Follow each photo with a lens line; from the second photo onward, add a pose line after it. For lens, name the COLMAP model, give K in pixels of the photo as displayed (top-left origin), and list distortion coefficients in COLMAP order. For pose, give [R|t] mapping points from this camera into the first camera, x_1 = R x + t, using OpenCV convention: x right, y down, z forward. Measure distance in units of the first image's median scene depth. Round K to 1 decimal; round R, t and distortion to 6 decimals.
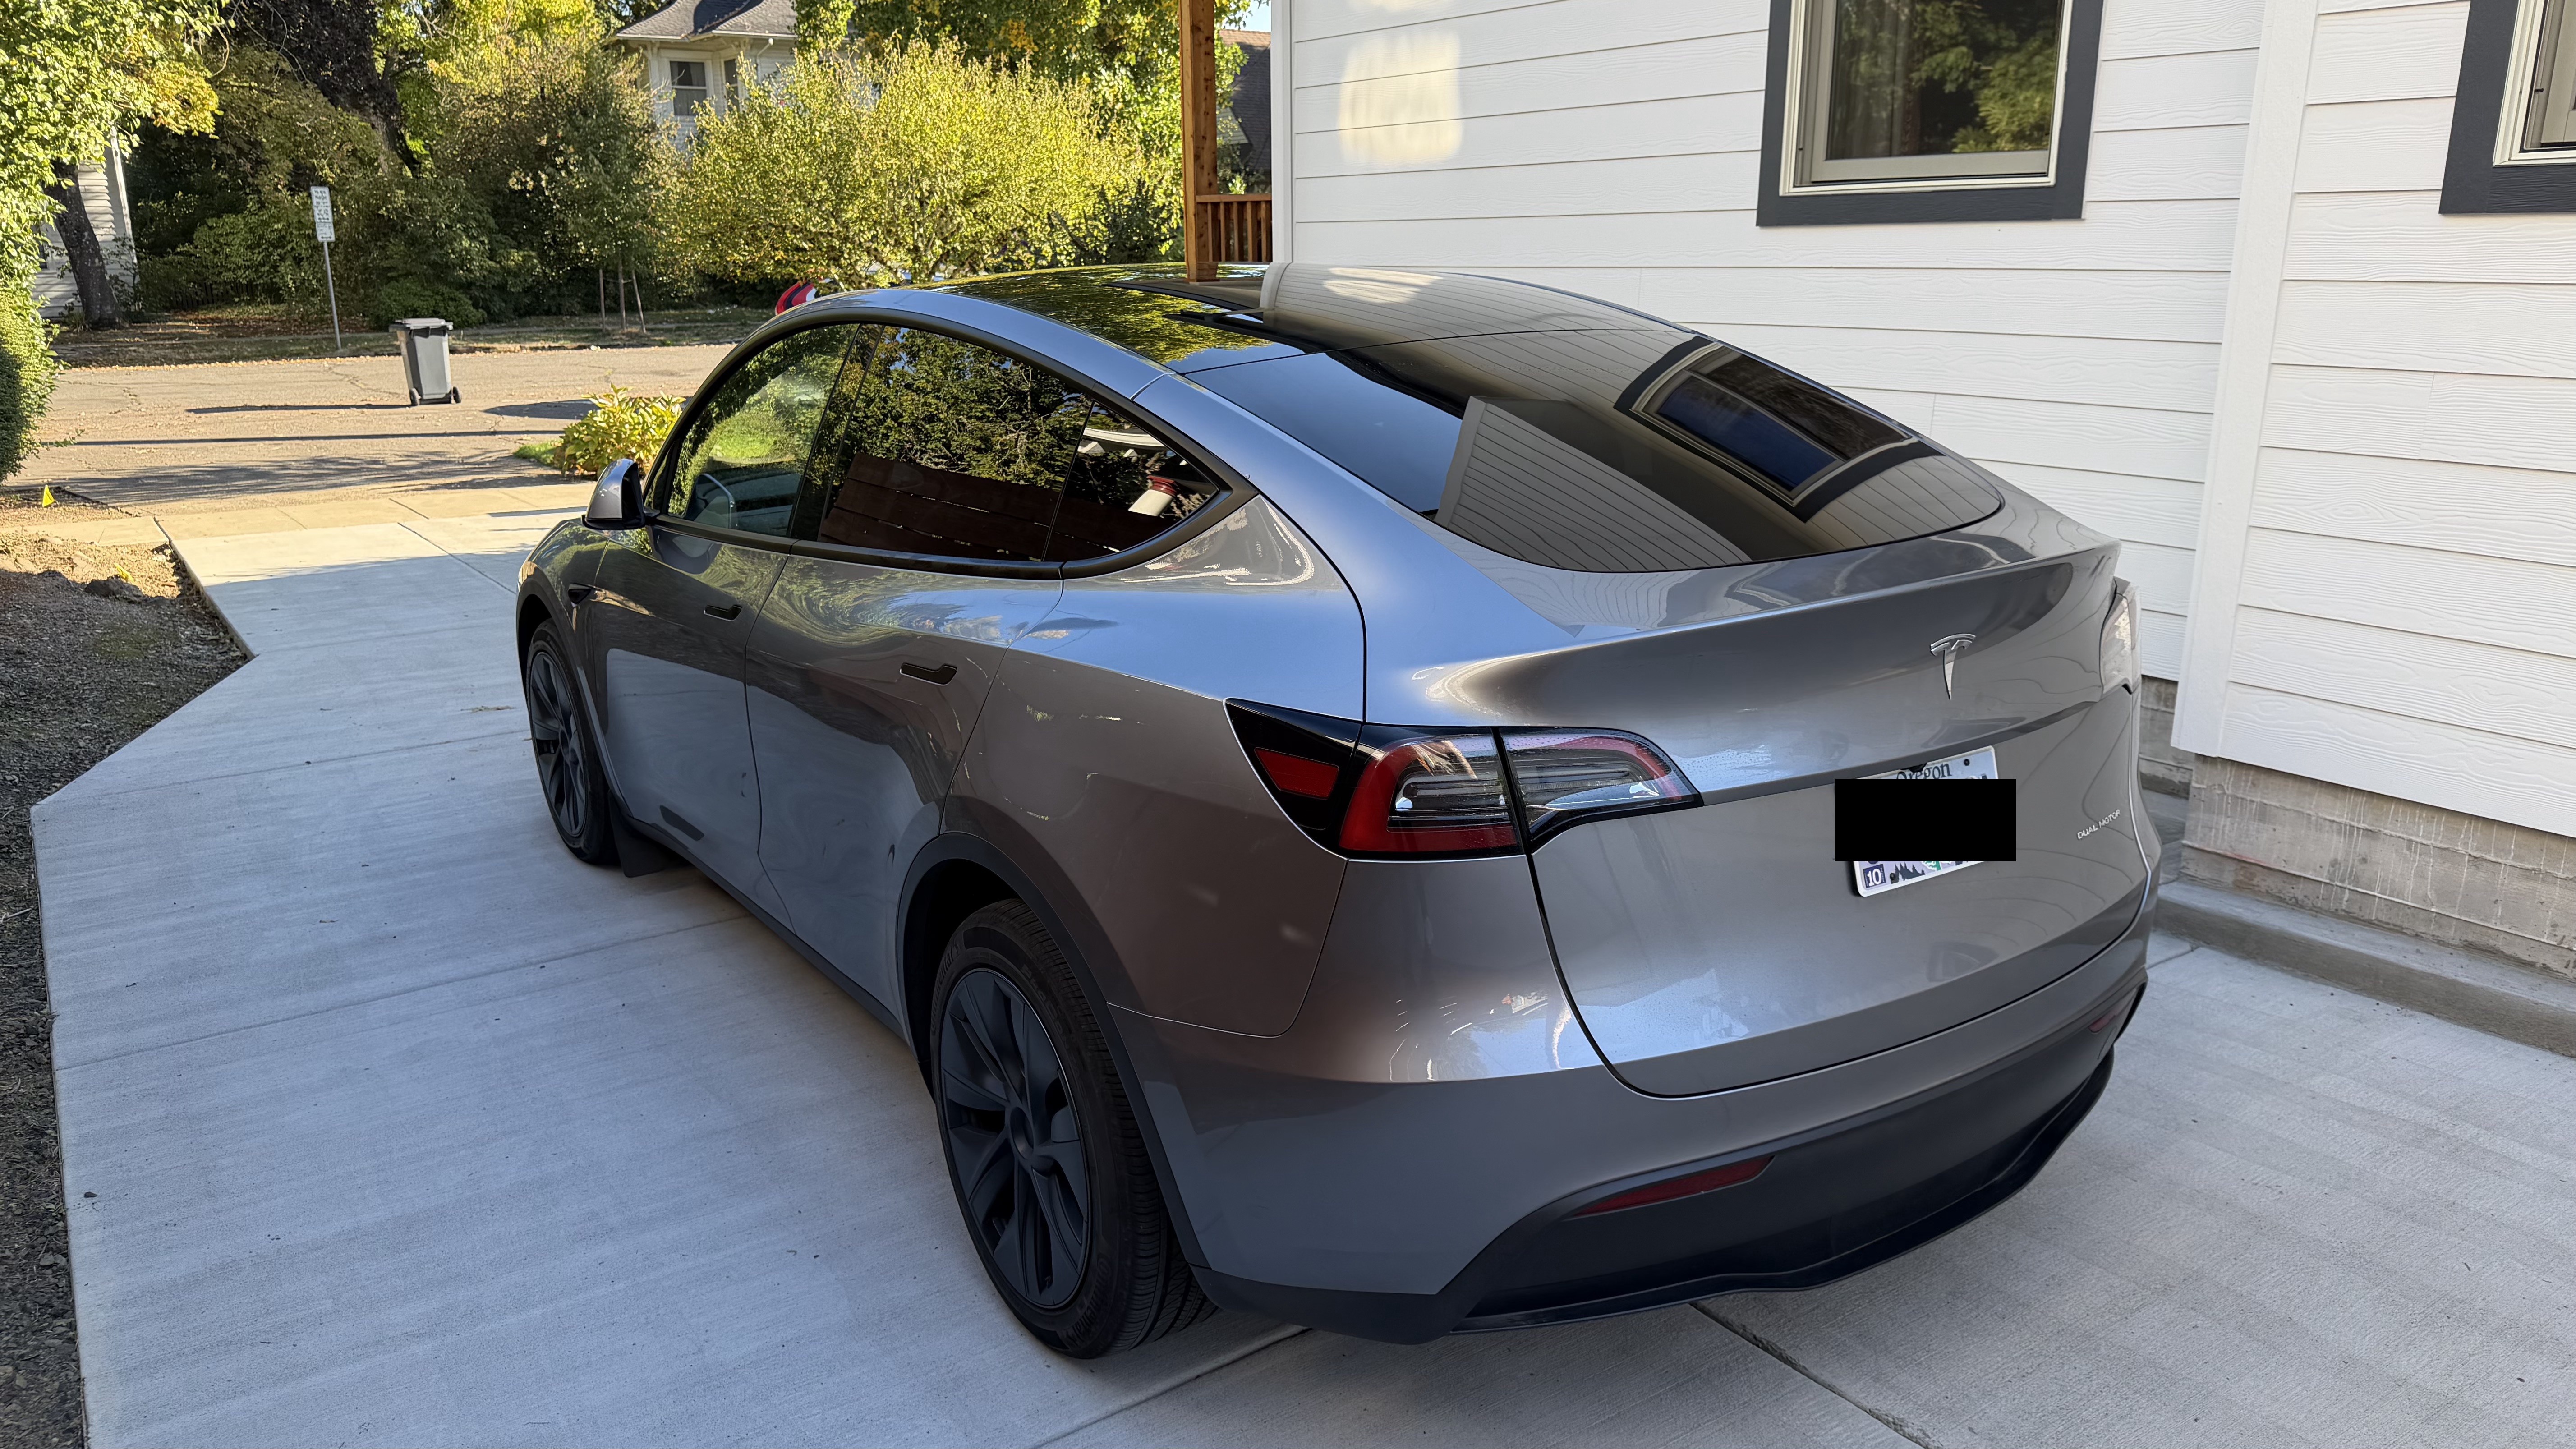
lens RADIAL K [[1804.5, 0, 1278.4], [0, 1804.5, 719.0], [0, 0, 1]] dist [0.042593, -0.048539]
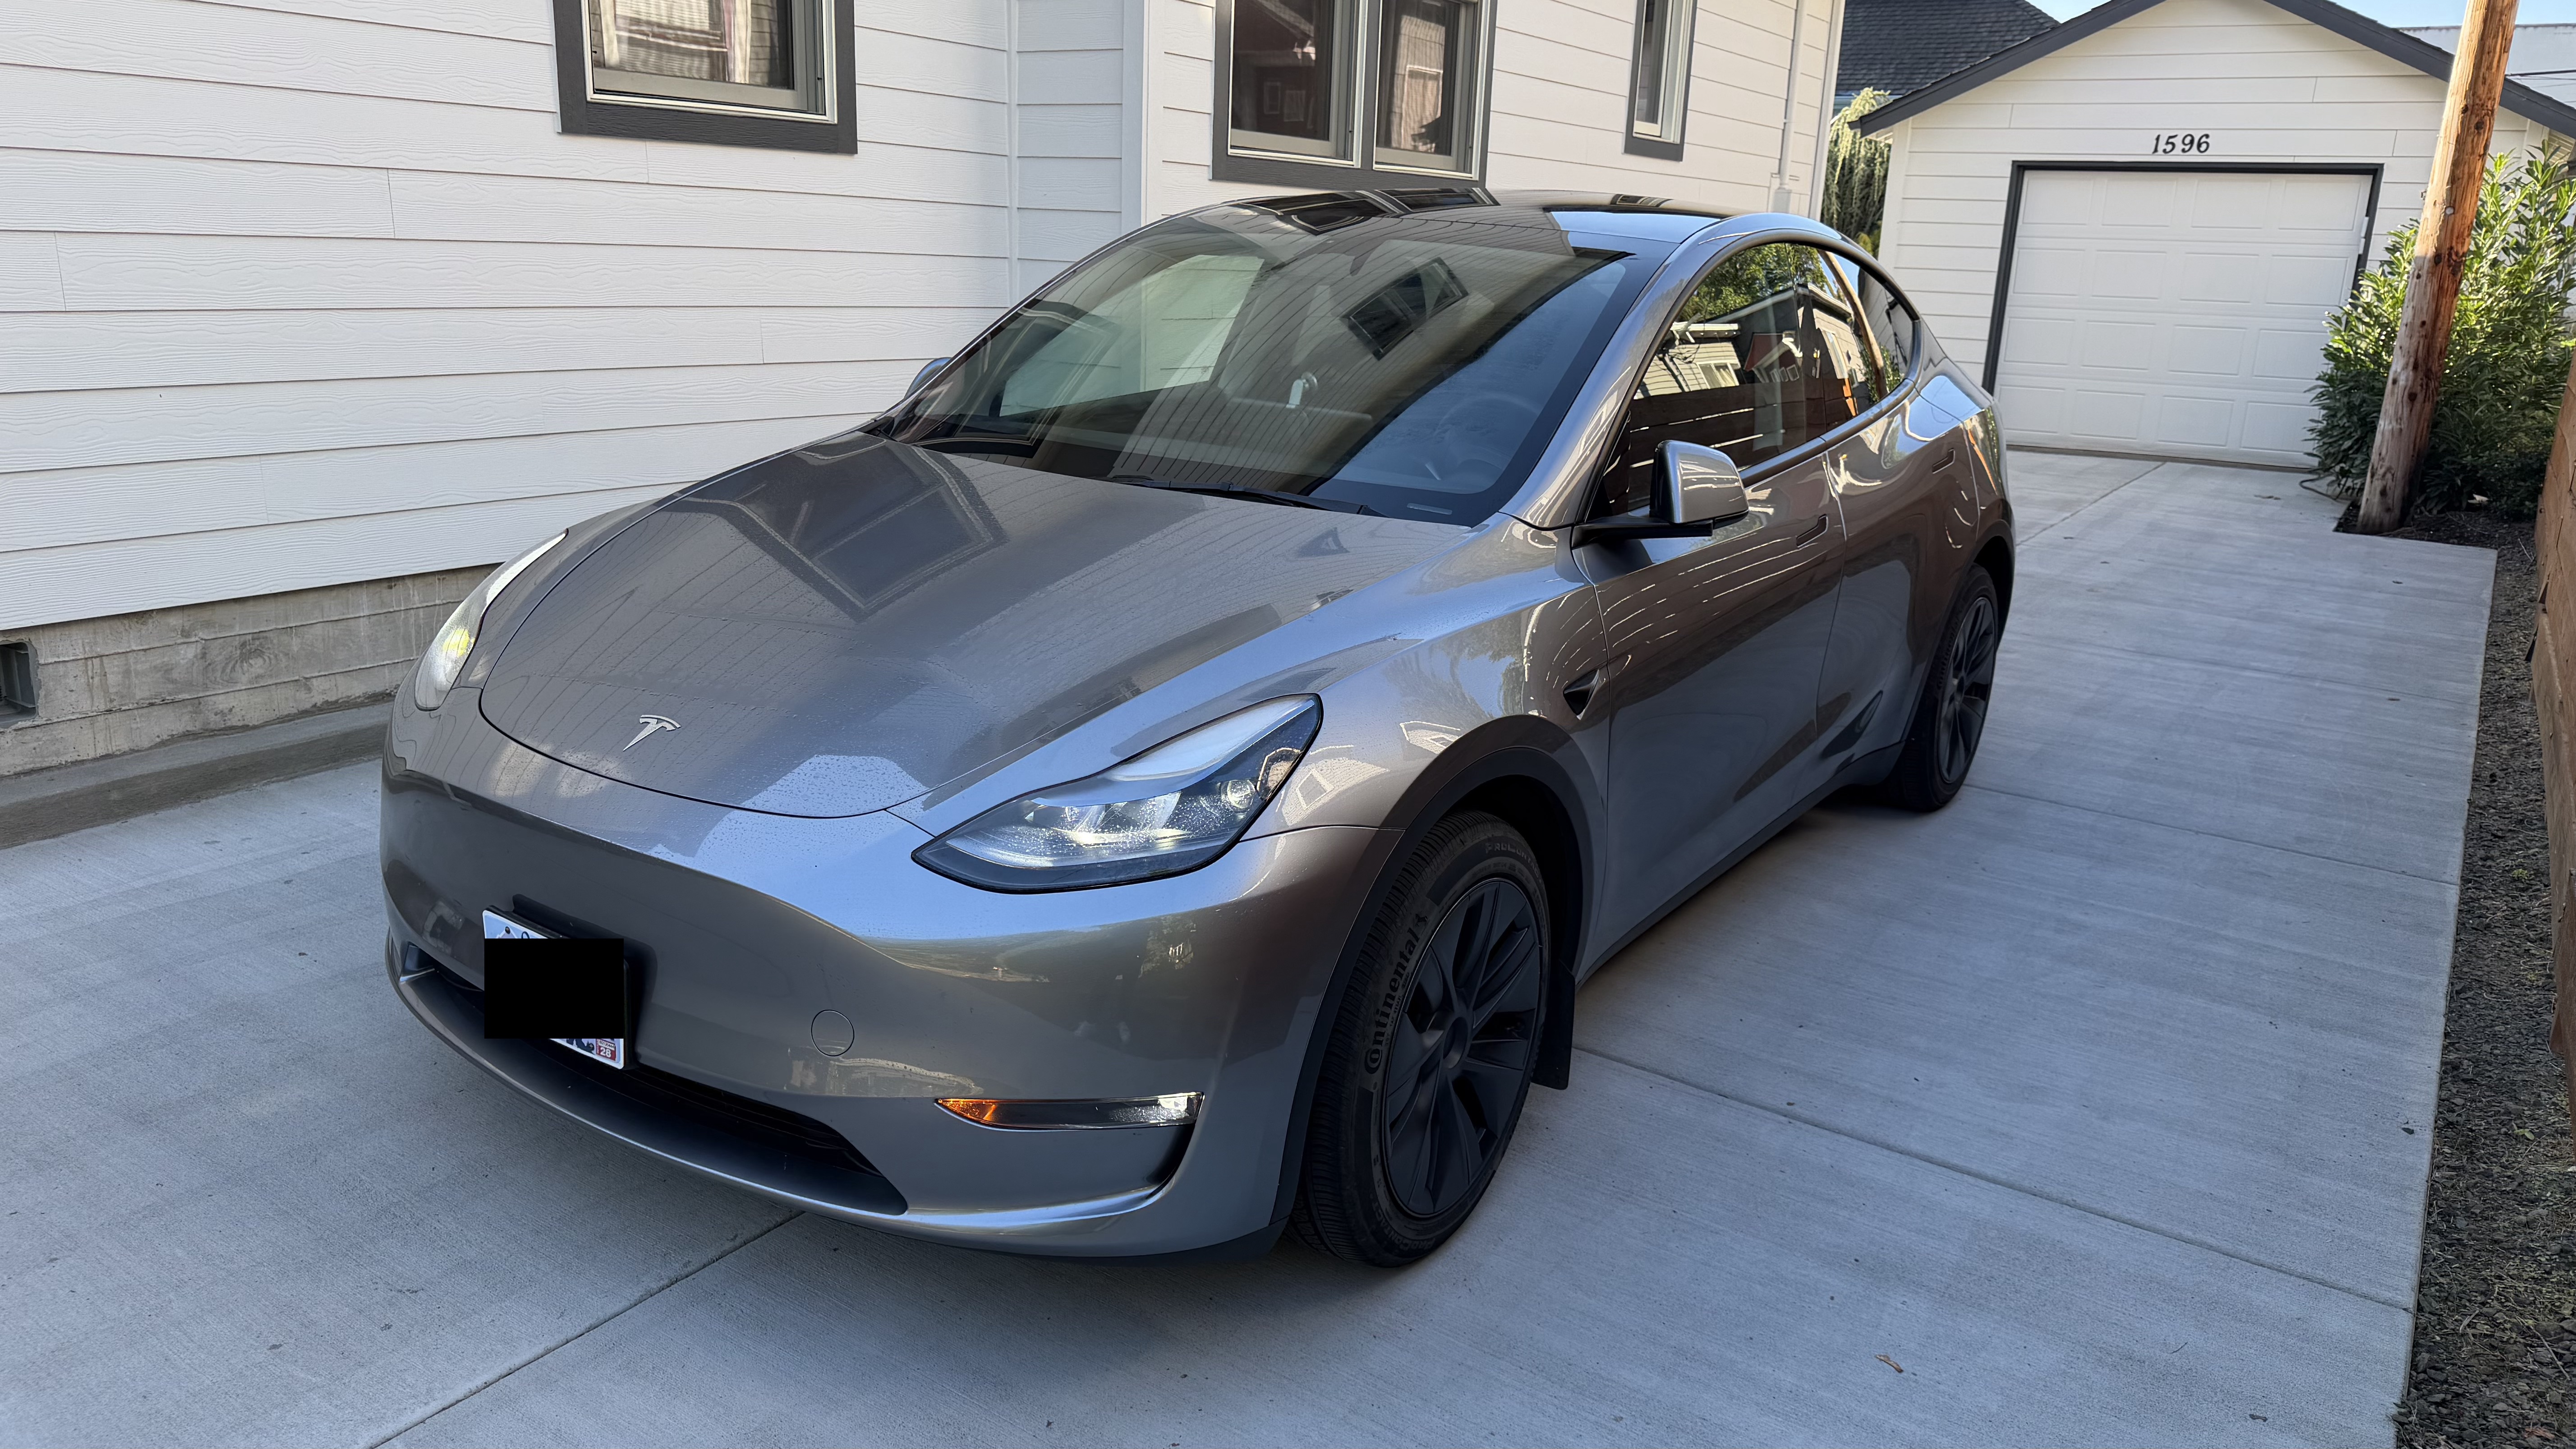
lens RADIAL K [[1804.5, 0, 1281.9], [0, 1804.5, 719.2], [0, 0, 1]] dist [0.042593, -0.048539]
pose [[-0.370250, -0.245992, 0.895769, -0.910964], [0.202744, 0.919653, 0.336352, -0.294456], [-0.906537, 0.306146, -0.290628, 1.284874]]
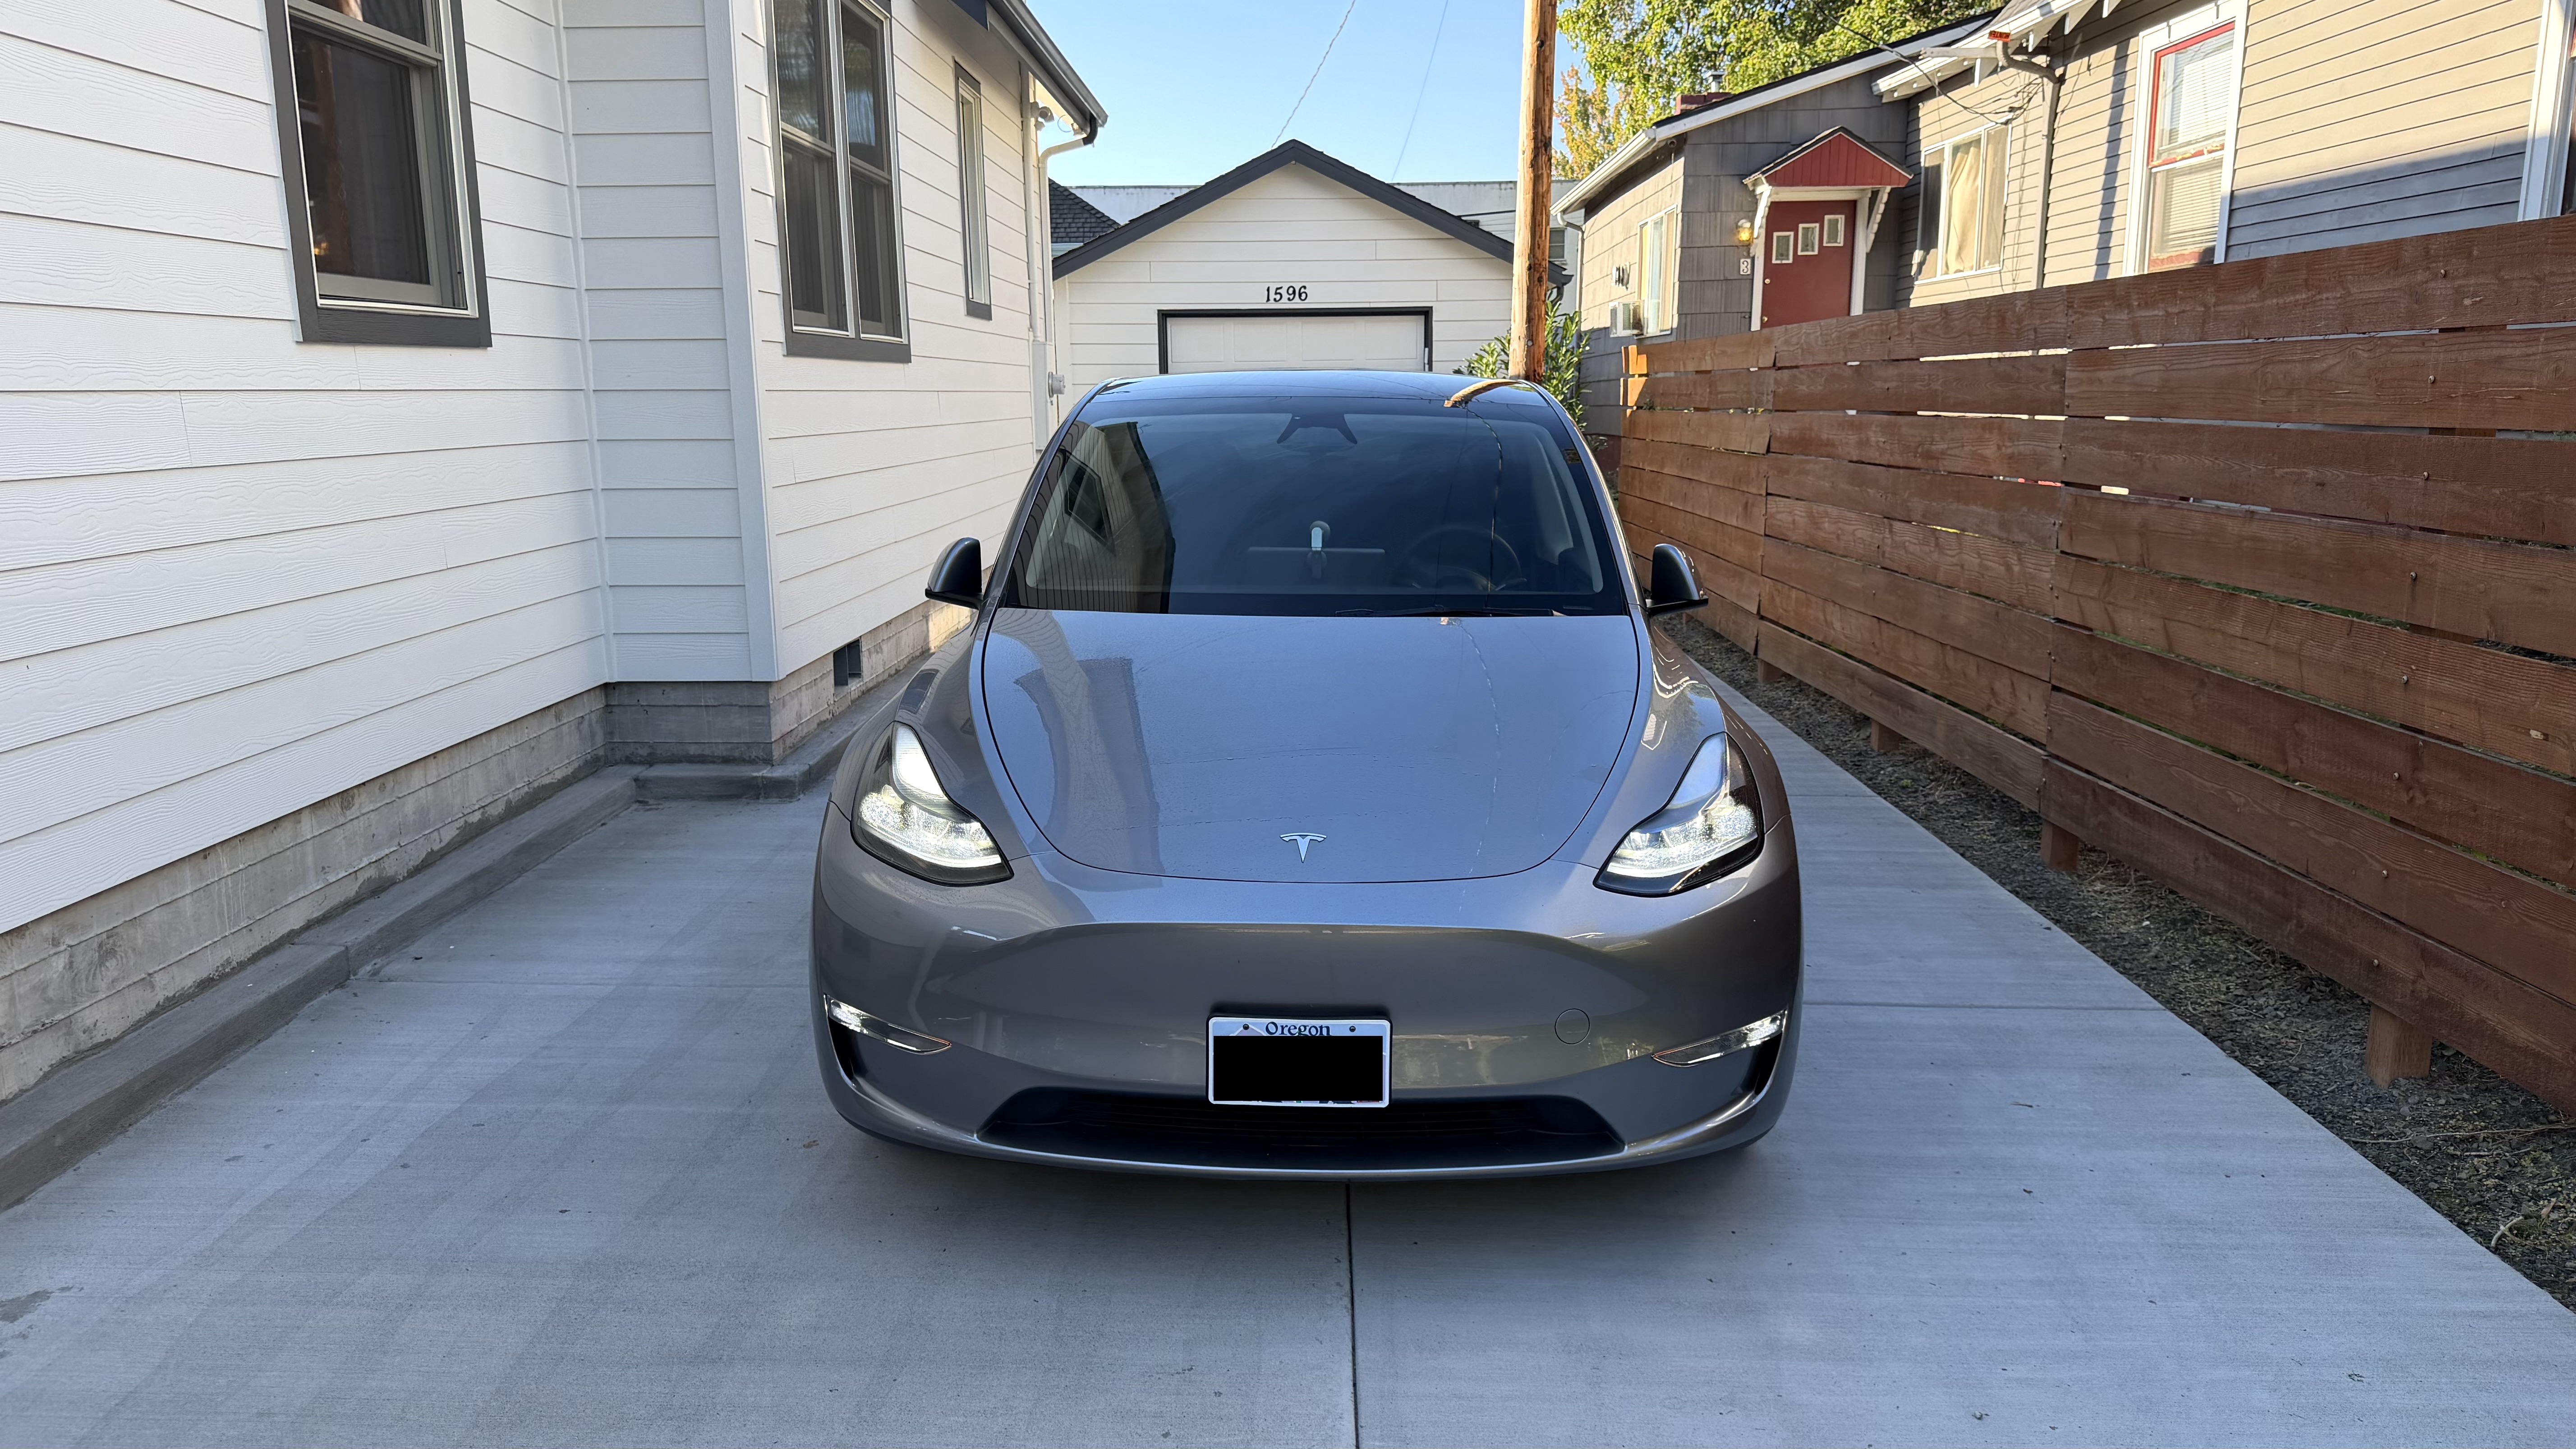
lens RADIAL K [[1804.5, 0, 1277.5], [0, 1804.5, 735.4], [0, 0, 1]] dist [0.042593, -0.048539]
pose [[-0.812034, -0.096543, 0.575570, -0.723766], [0.163026, 0.909439, 0.382547, -0.439912], [-0.560378, 0.404474, -0.722757, 1.772187]]
